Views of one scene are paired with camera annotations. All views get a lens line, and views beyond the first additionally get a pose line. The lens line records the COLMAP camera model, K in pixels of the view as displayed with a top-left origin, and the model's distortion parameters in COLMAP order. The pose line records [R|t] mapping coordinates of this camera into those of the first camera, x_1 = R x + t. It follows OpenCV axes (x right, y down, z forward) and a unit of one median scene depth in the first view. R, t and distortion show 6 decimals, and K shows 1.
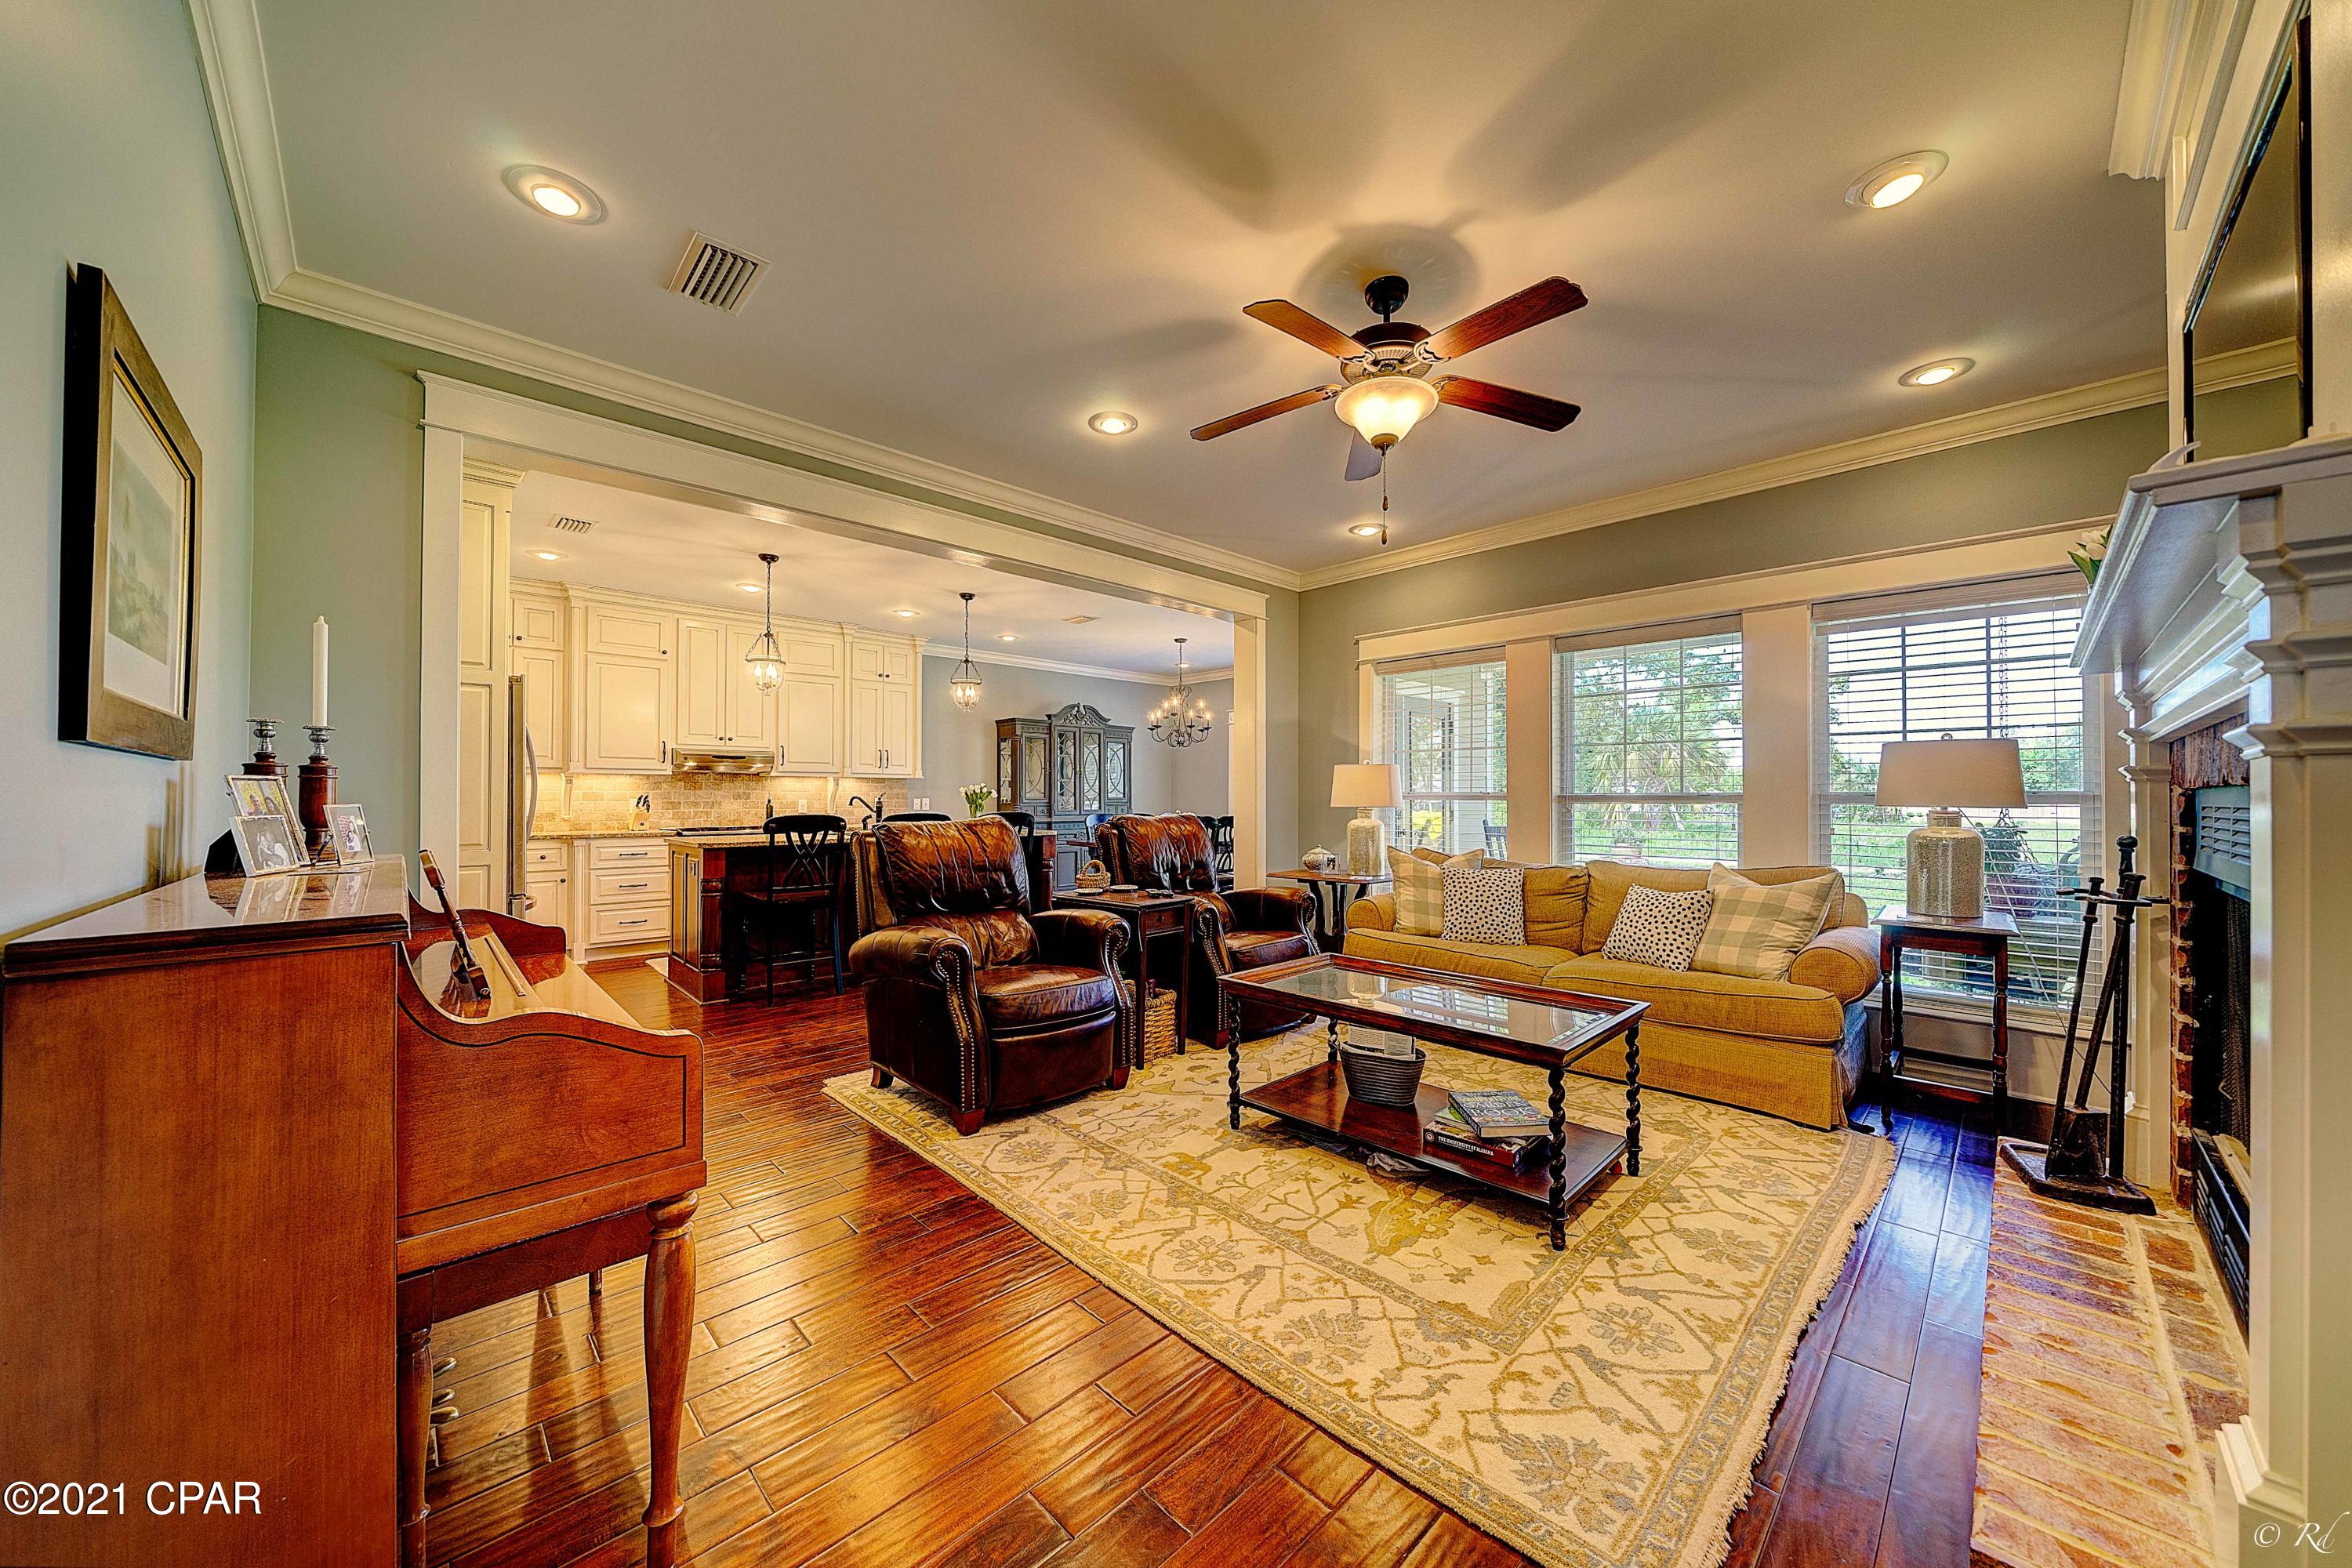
lens RADIAL K [[819.6, 0, 1182.4], [0, 819.6, 791.4], [0, 0, 1]] dist [-0.010730, -0.000039]
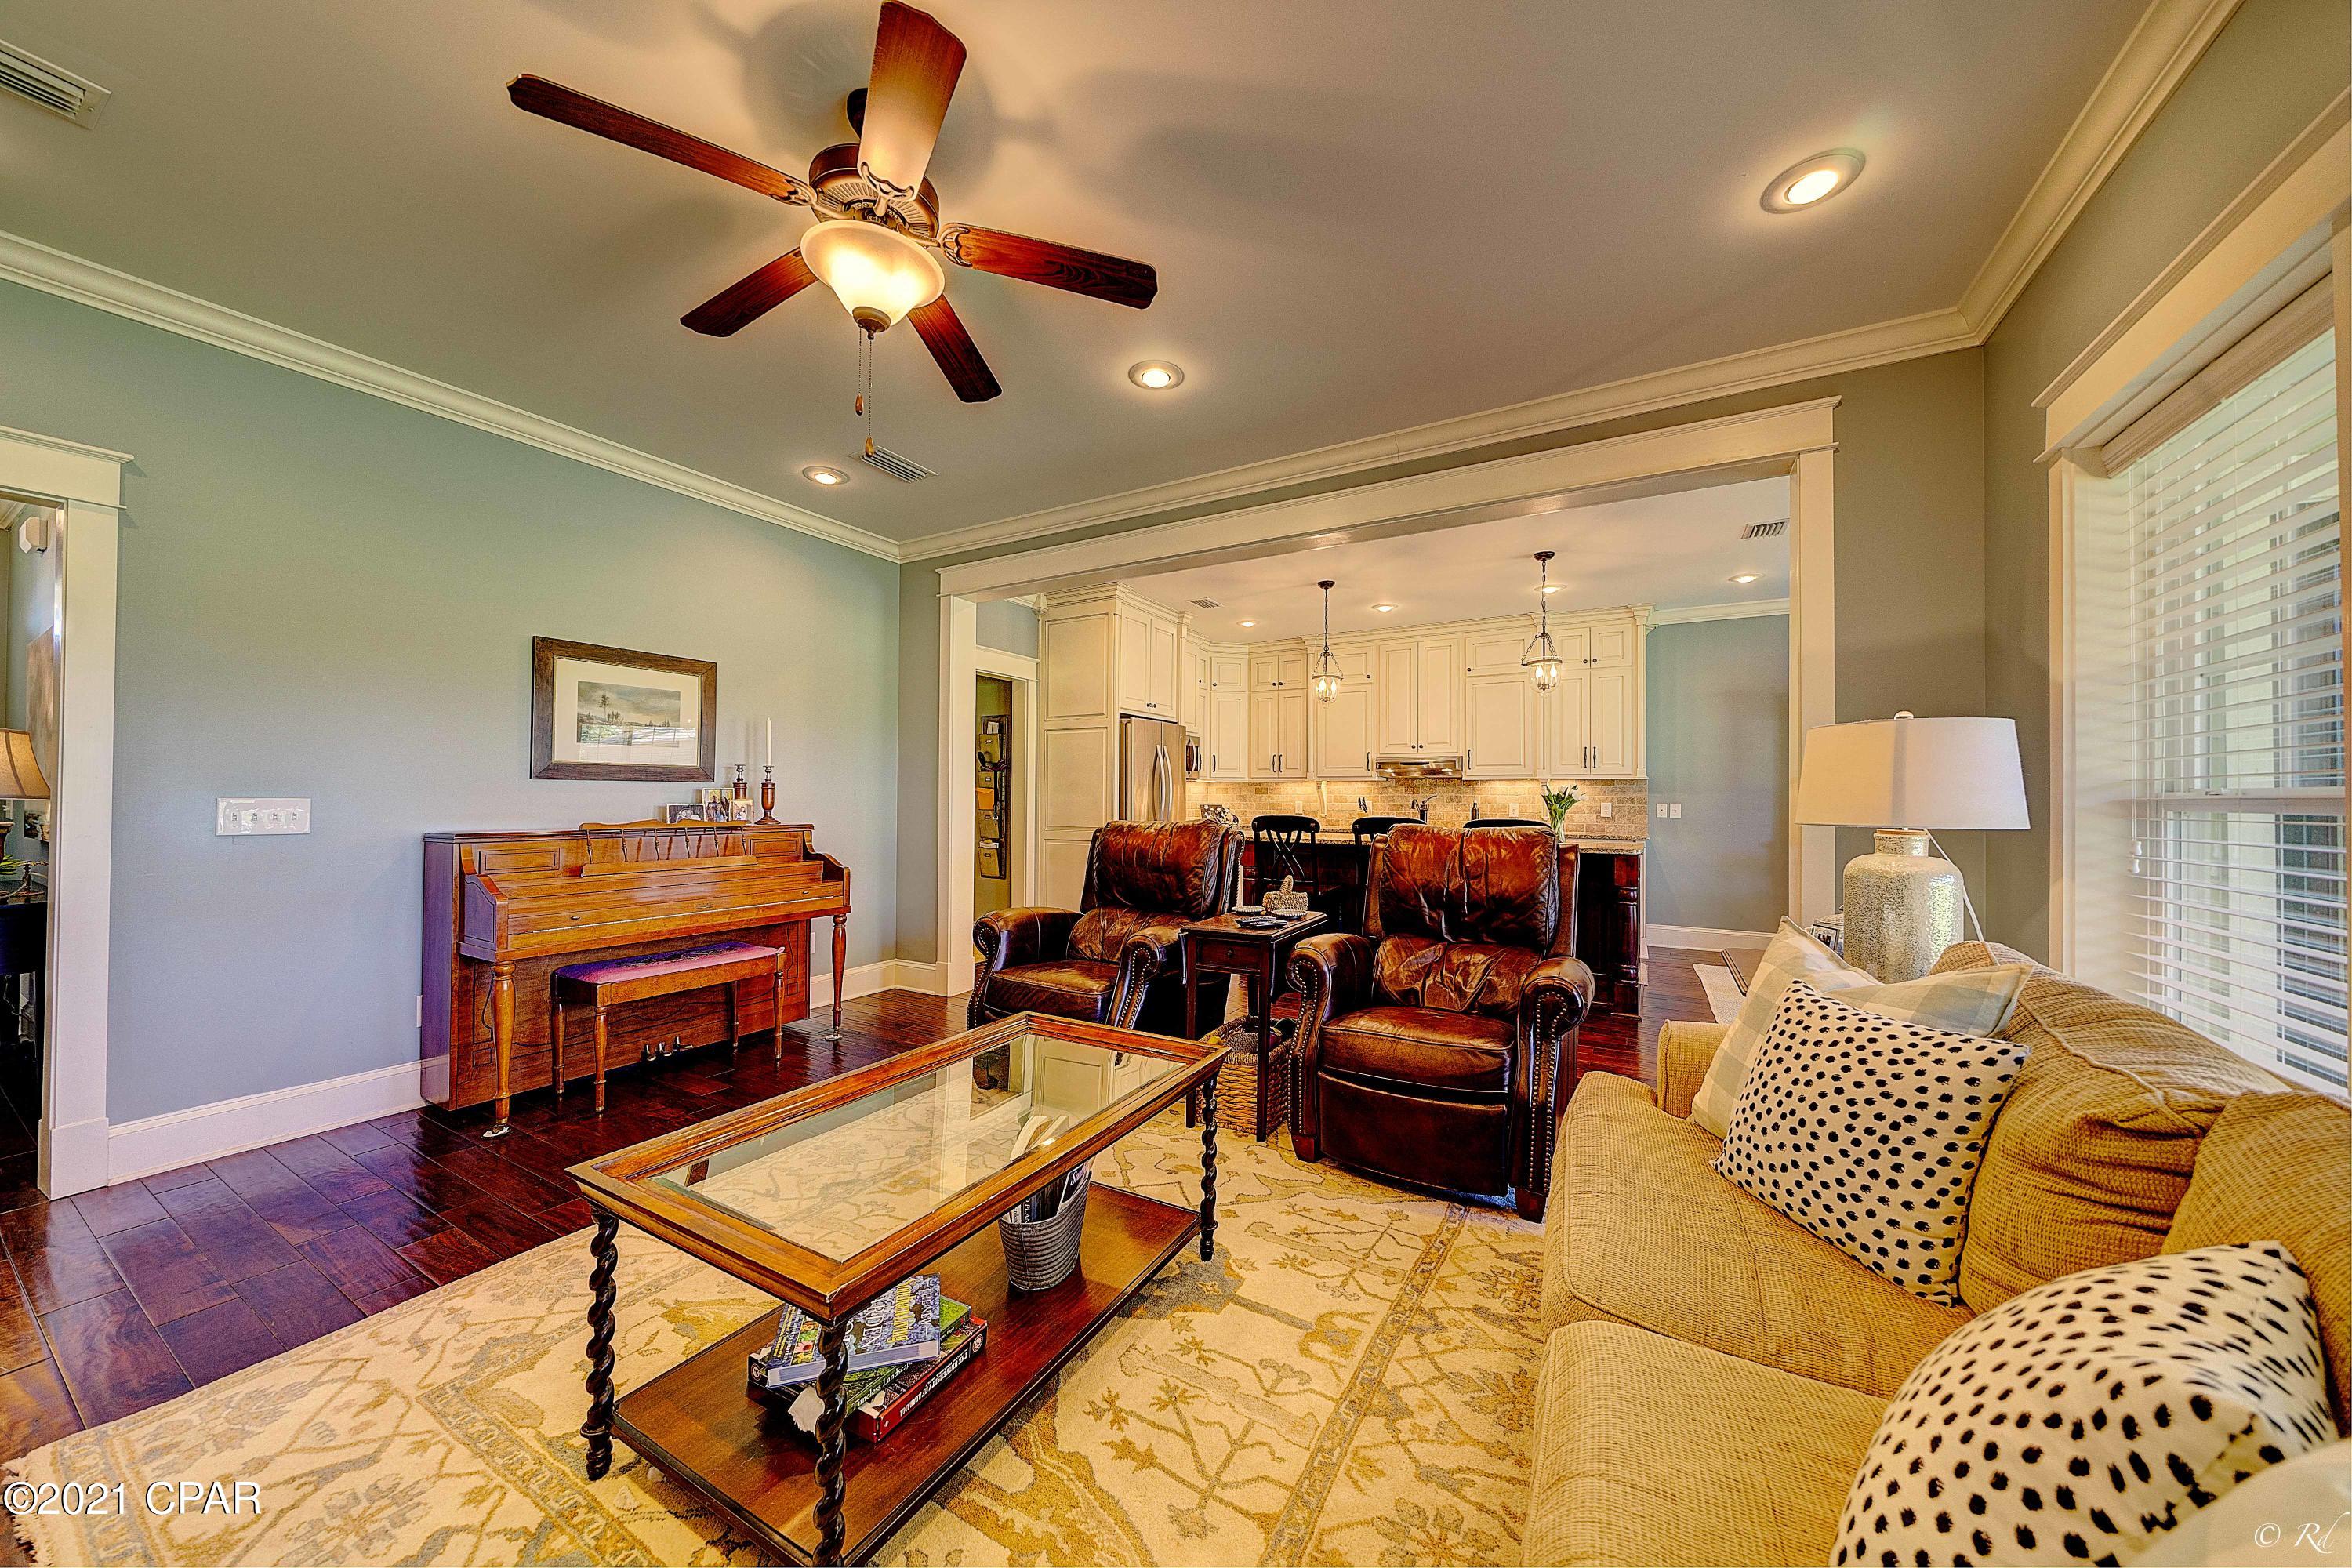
lens RADIAL K [[801.2, 0, 1173.6], [0, 801.2, 787.2], [0, 0, 1]] dist [-0.004308, -0.000248]
pose [[0.269465, -0.011848, -0.962937, 0.438601], [0.000921, 0.999927, -0.012046, 0.002821], [0.963010, 0.002360, 0.269457, 0.458740]]
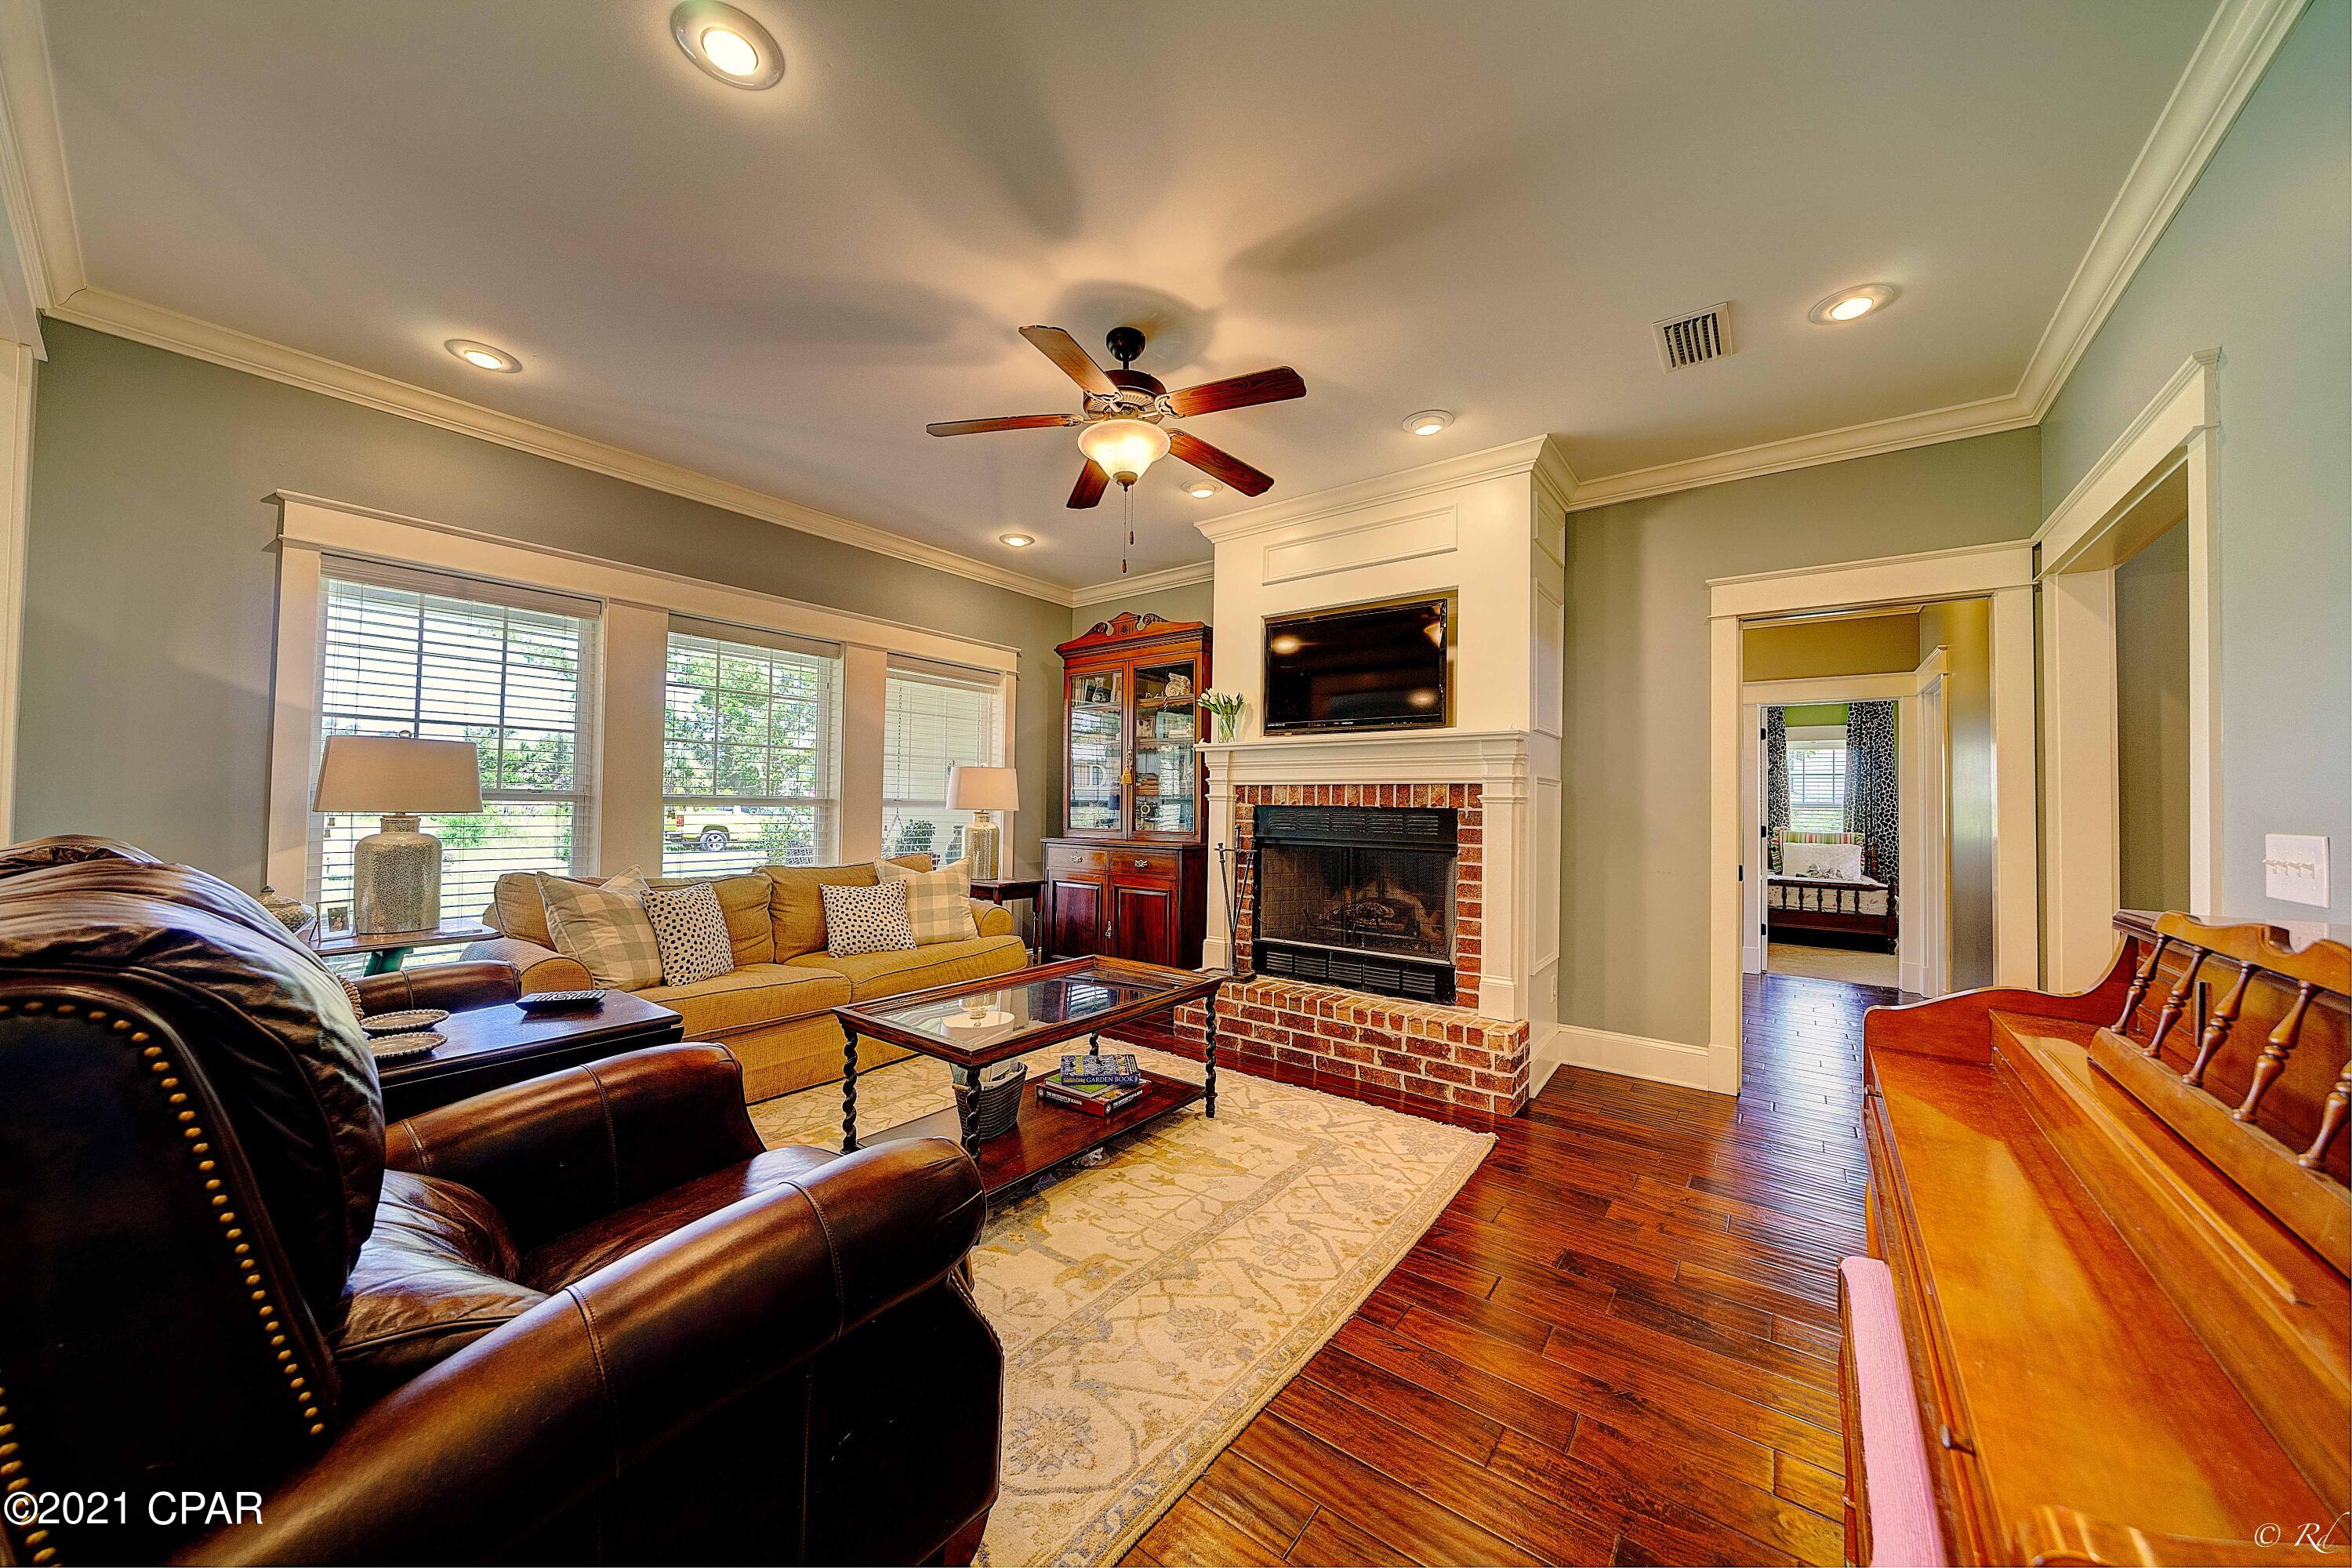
lens RADIAL K [[801.2, 0, 1173.6], [0, 801.2, 787.2], [0, 0, 1]] dist [-0.004308, -0.000248]
pose [[-0.136056, 0.021236, 0.990474, -0.344268], [-0.023985, 0.999407, -0.024722, 0.003100], [-0.990411, -0.027120, -0.135466, 0.457950]]
